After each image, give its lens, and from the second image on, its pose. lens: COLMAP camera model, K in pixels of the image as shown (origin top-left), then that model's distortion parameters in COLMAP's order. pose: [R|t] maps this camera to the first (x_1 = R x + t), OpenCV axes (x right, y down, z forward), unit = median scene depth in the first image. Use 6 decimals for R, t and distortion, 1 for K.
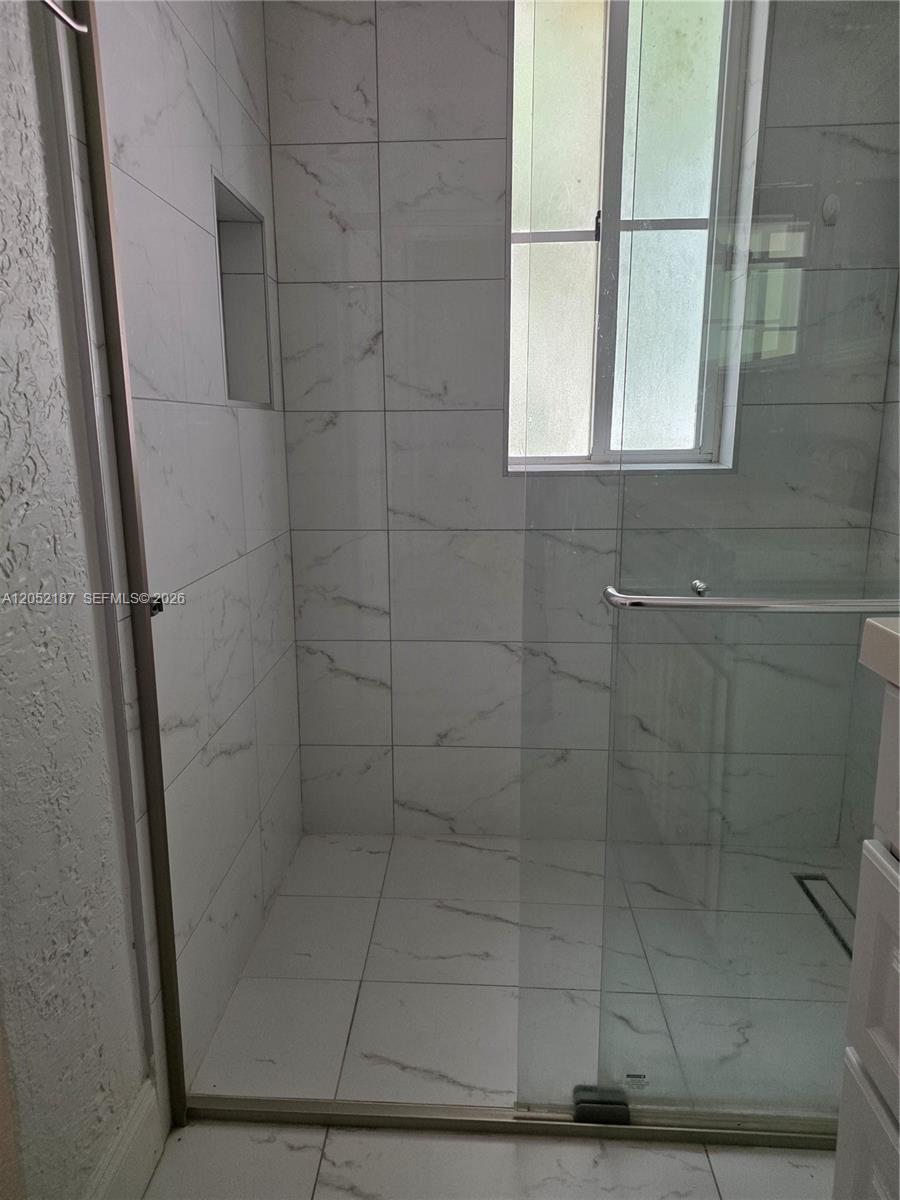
lens RADIAL K [[809.3, 0, 442.9], [0, 809.3, 602.1], [0, 0, 1]] dist [0.149958, -0.131332]
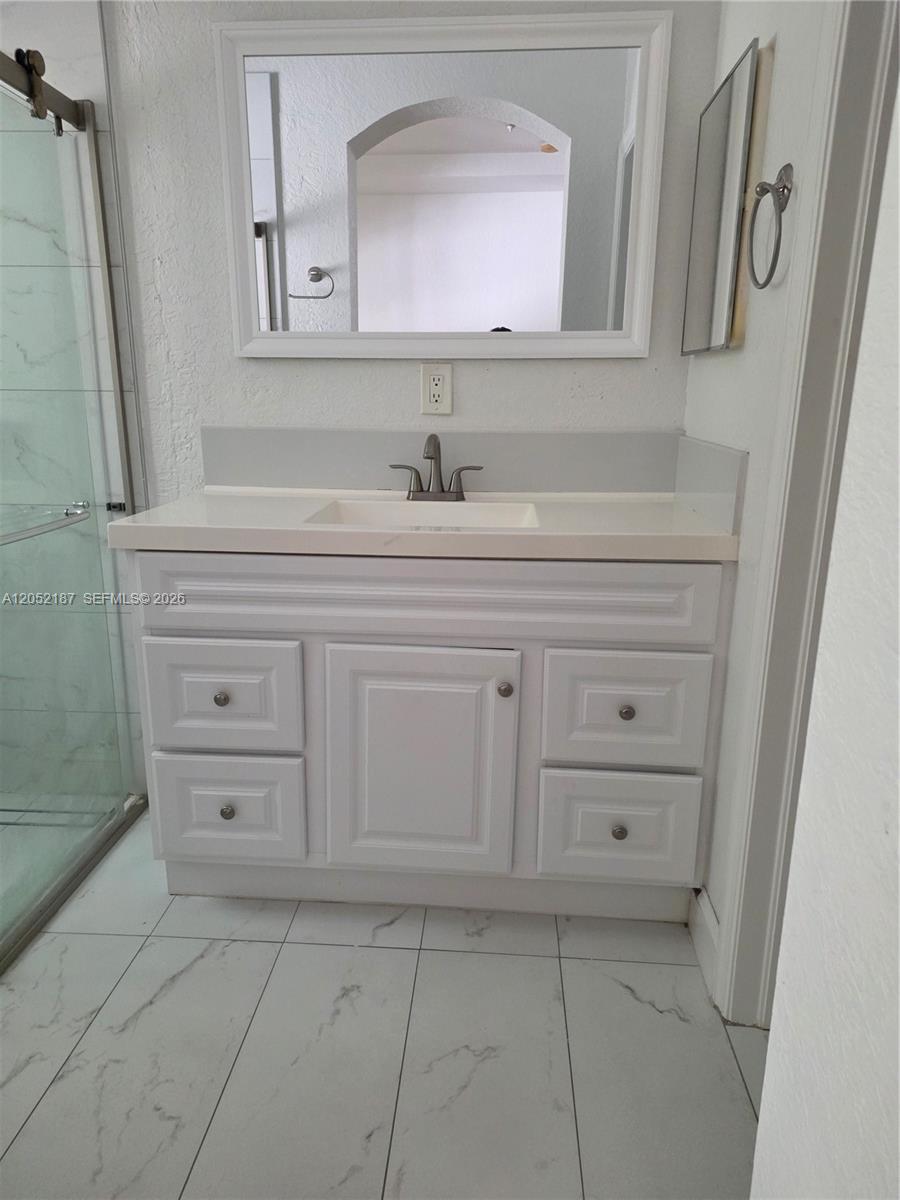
lens RADIAL K [[832.2, 0, 425.6], [0, 832.2, 605.4], [0, 0, 1]] dist [0.080525, -0.004137]
pose [[0.039263, -0.243536, 0.969097, -0.607451], [0.209678, 0.950260, 0.230307, -0.042882], [-0.976982, 0.194155, 0.088375, 0.095812]]
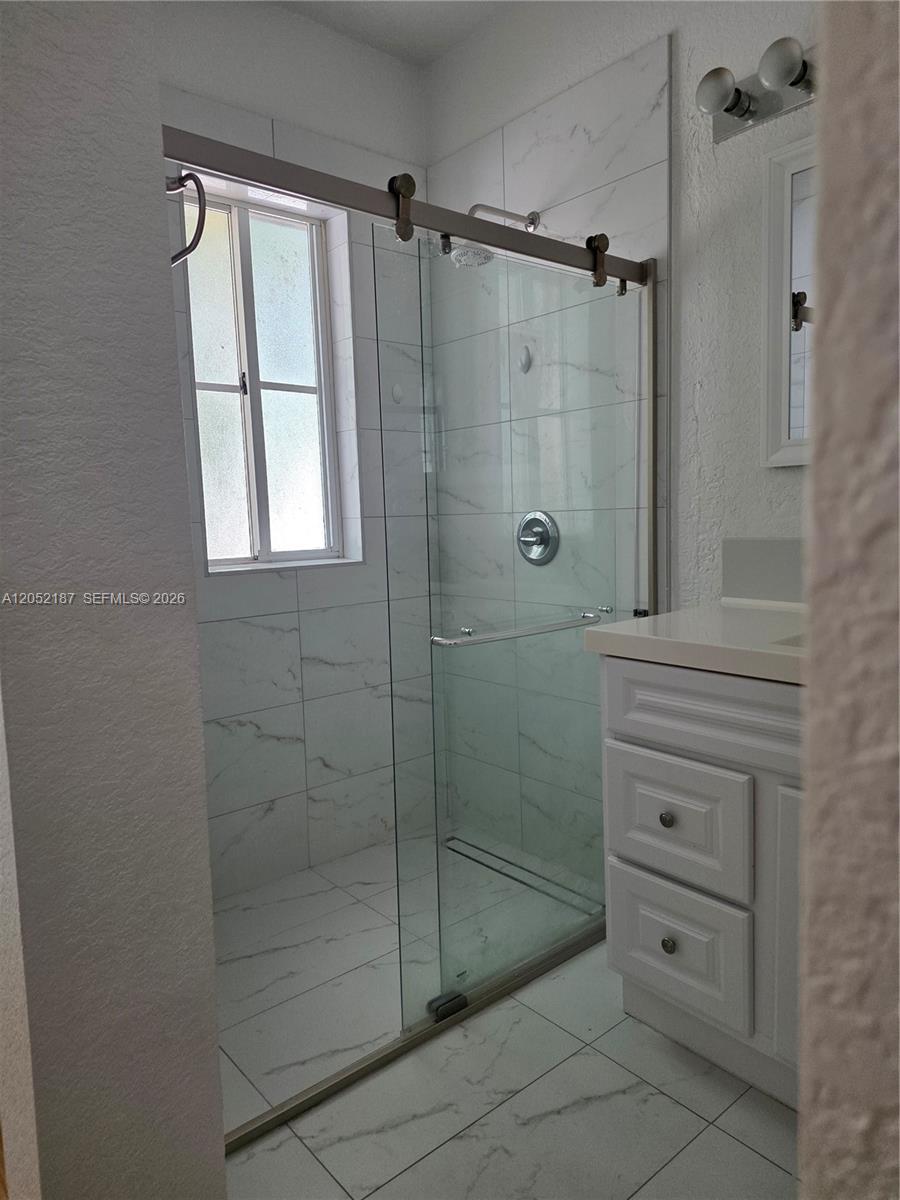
lens RADIAL K [[809.3, 0, 442.9], [0, 809.3, 602.1], [0, 0, 1]] dist [0.149958, -0.131332]
pose [[0.727720, -0.095540, 0.679187, -0.491875], [0.171348, 0.984175, -0.045150, -0.007505], [-0.664126, 0.149234, 0.732575, -0.090377]]
